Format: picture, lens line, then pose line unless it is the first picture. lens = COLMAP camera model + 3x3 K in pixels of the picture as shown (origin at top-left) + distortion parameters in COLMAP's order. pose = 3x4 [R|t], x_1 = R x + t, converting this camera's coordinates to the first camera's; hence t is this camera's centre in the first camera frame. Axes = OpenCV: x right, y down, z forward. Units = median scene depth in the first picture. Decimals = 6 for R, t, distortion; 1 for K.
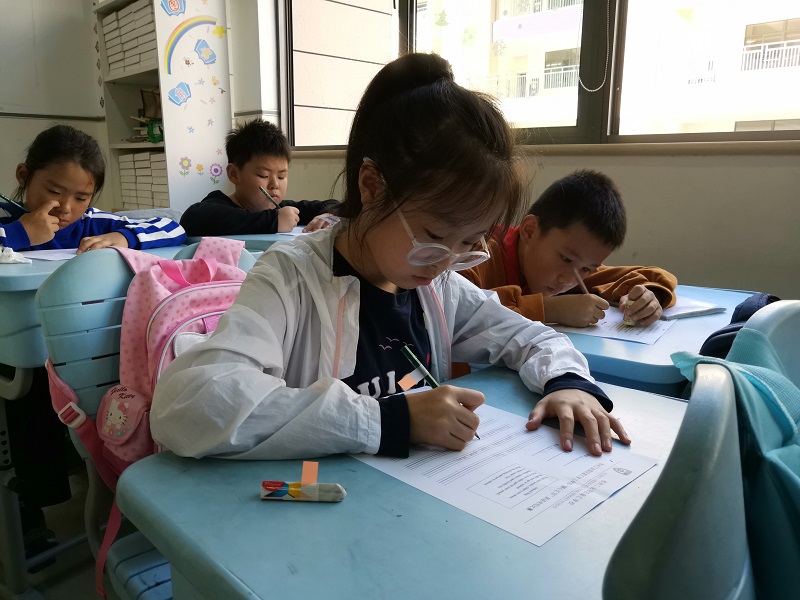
lens RADIAL K [[628.4, 0, 401.3], [0, 628.4, 297.5], [0, 0, 1]] dist [0.029048, -0.017919]
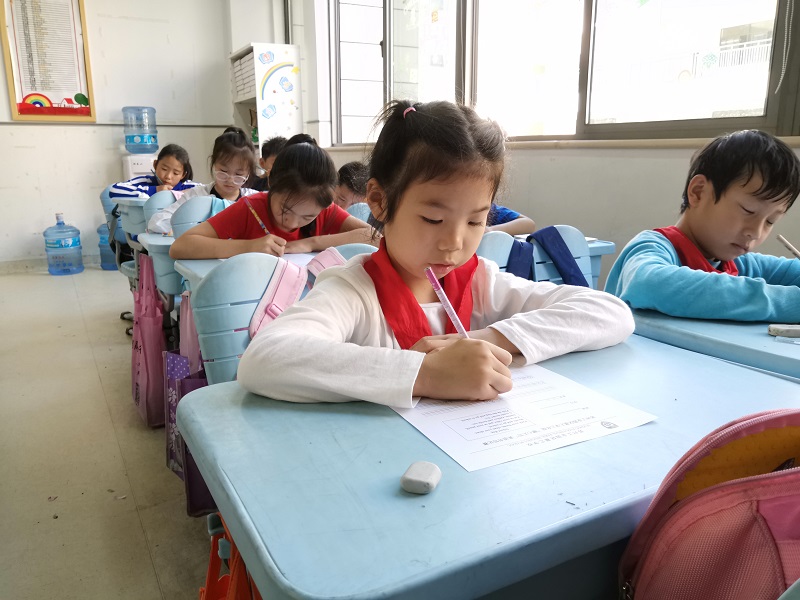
lens RADIAL K [[628.4, 0, 395.6], [0, 628.4, 301.0], [0, 0, 1]] dist [0.029048, -0.017919]
pose [[0.960526, 0.057226, -0.272242, 0.409223], [-0.050180, 0.998202, 0.032780, 0.085472], [0.273628, -0.017825, 0.961670, -0.445683]]
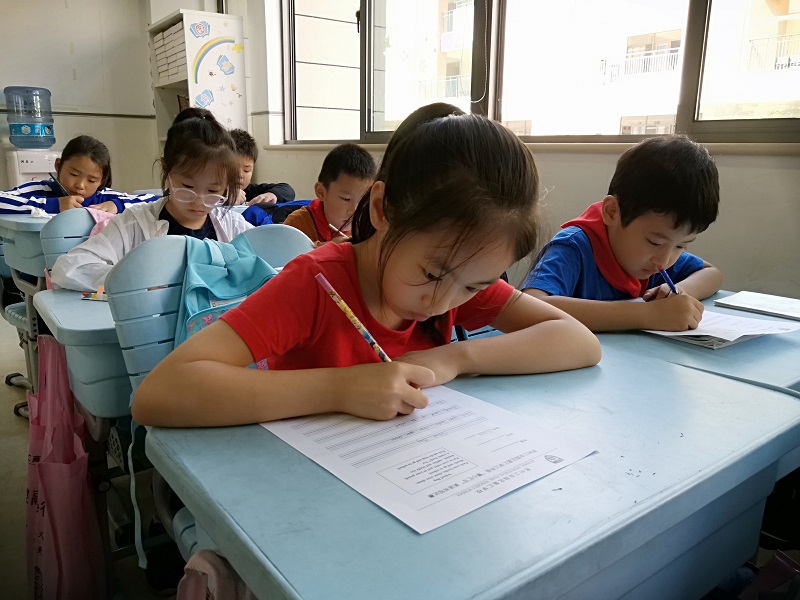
lens RADIAL K [[628.4, 0, 401.9], [0, 628.4, 301.5], [0, 0, 1]] dist [0.029048, -0.017919]
pose [[0.990687, 0.040494, -0.130000, 0.219252], [-0.036987, 0.998887, 0.029279, 0.032388], [0.131041, -0.024198, 0.991082, -0.211568]]
